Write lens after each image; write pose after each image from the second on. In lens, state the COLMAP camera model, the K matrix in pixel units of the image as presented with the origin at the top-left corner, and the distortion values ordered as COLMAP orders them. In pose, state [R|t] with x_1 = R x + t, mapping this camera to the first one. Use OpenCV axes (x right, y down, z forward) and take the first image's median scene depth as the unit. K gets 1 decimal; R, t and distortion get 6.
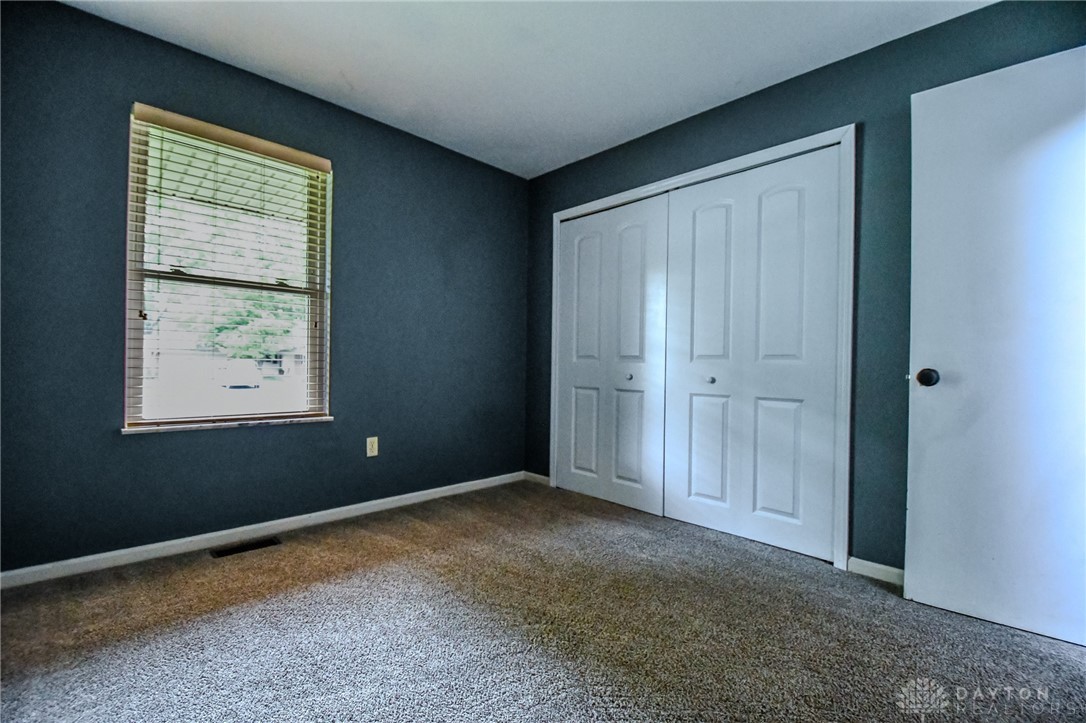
lens RADIAL K [[474.7, 0, 535.9], [0, 474.7, 367.2], [0, 0, 1]] dist [0.016106, -0.022913]
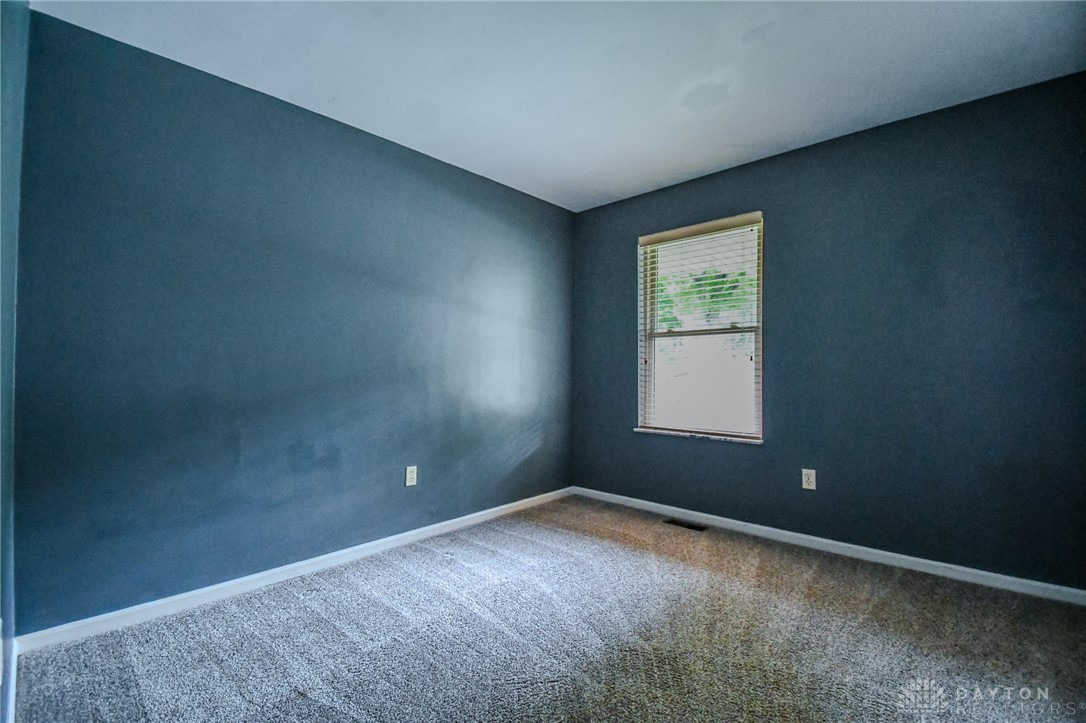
lens RADIAL K [[474.7, 0, 535.9], [0, 474.7, 367.2], [0, 0, 1]] dist [0.016106, -0.022913]
pose [[0.046750, -0.026730, -0.998549, 0.726501], [-0.009141, 0.999589, -0.027186, -0.035554], [0.998865, 0.010399, 0.046487, 0.474549]]
